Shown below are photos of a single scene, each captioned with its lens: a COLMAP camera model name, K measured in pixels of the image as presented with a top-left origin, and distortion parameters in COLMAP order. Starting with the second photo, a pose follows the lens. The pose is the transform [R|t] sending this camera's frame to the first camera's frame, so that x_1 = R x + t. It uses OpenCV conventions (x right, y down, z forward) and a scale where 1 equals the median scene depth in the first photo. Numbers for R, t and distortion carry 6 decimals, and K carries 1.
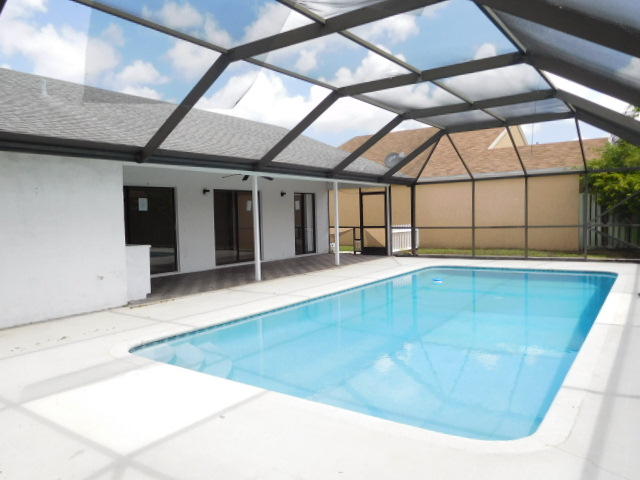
lens RADIAL K [[482.3, 0, 320.0], [0, 482.3, 240.0], [0, 0, 1]] dist [-0.018222, 0.004817]
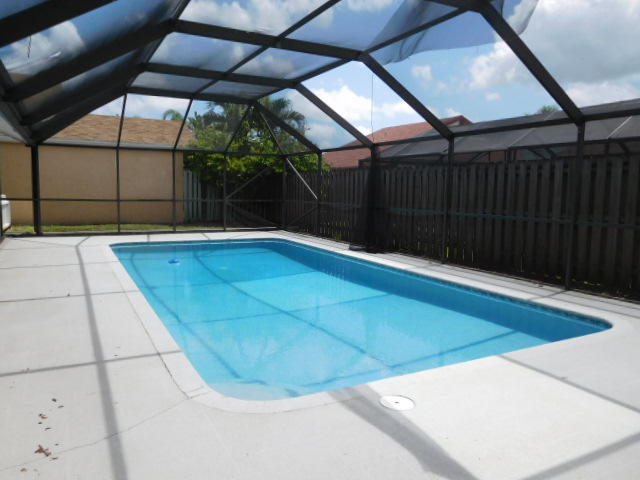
lens RADIAL K [[482.3, 0, 320.0], [0, 482.3, 240.0], [0, 0, 1]] dist [-0.018222, 0.004817]
pose [[0.443037, -0.055512, 0.894783, -0.330685], [0.010858, 0.998340, 0.056561, 0.001951], [-0.896438, -0.015343, 0.442904, 0.250728]]
